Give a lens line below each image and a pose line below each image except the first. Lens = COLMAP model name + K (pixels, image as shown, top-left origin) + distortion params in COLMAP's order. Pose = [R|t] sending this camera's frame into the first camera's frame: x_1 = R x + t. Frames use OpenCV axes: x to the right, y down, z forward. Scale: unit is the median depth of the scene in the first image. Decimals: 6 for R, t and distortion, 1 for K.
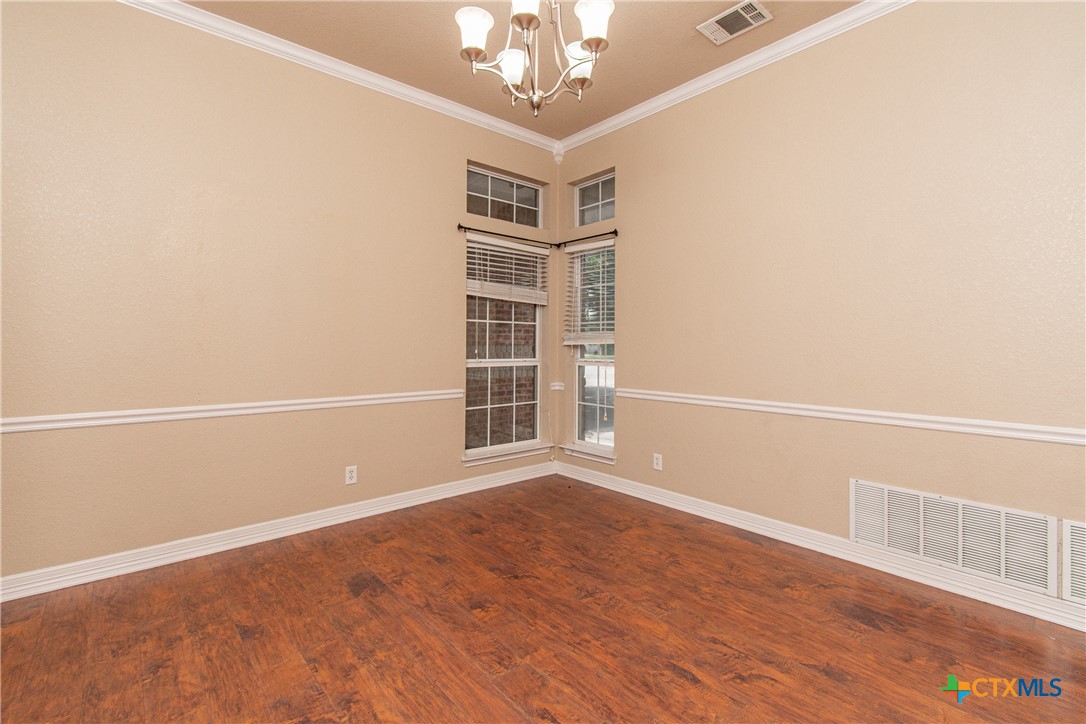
lens RADIAL K [[489.4, 0, 553.0], [0, 489.4, 345.2], [0, 0, 1]] dist [0.005499, -0.000412]
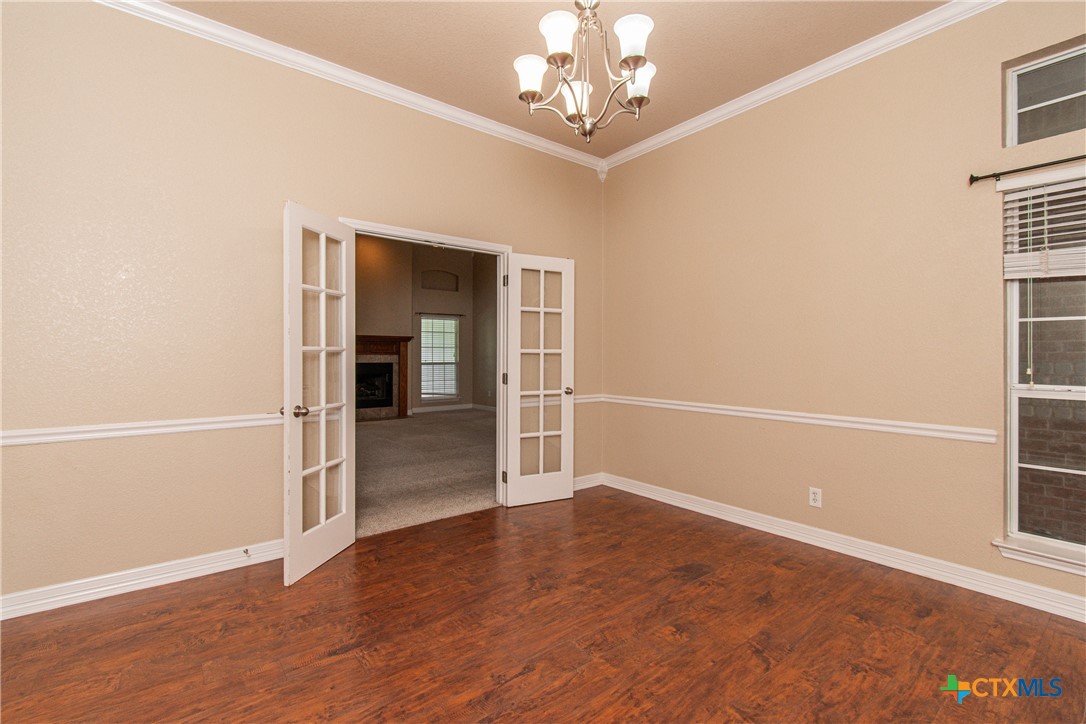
lens RADIAL K [[489.4, 0, 543.8], [0, 489.4, 357.7], [0, 0, 1]] dist [0.005499, -0.000412]
pose [[-0.054800, -0.001707, -0.998496, 0.861658], [-0.005697, 0.999983, -0.001396, 0.000229], [0.998481, 0.005611, -0.054808, 0.810596]]
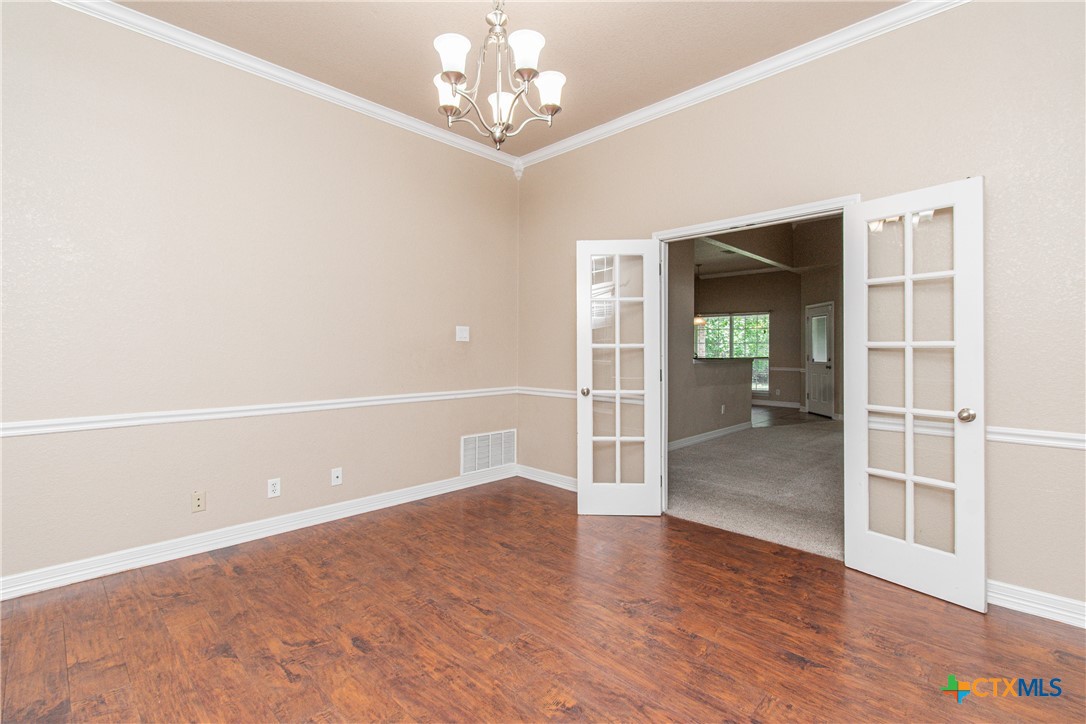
lens RADIAL K [[489.4, 0, 548.0], [0, 489.4, 351.7], [0, 0, 1]] dist [0.005499, -0.000412]
pose [[-0.997089, -0.007788, -0.075848, -0.058742], [-0.008185, 0.999954, 0.004917, -0.008991], [0.075806, 0.005524, -0.997107, 1.791546]]
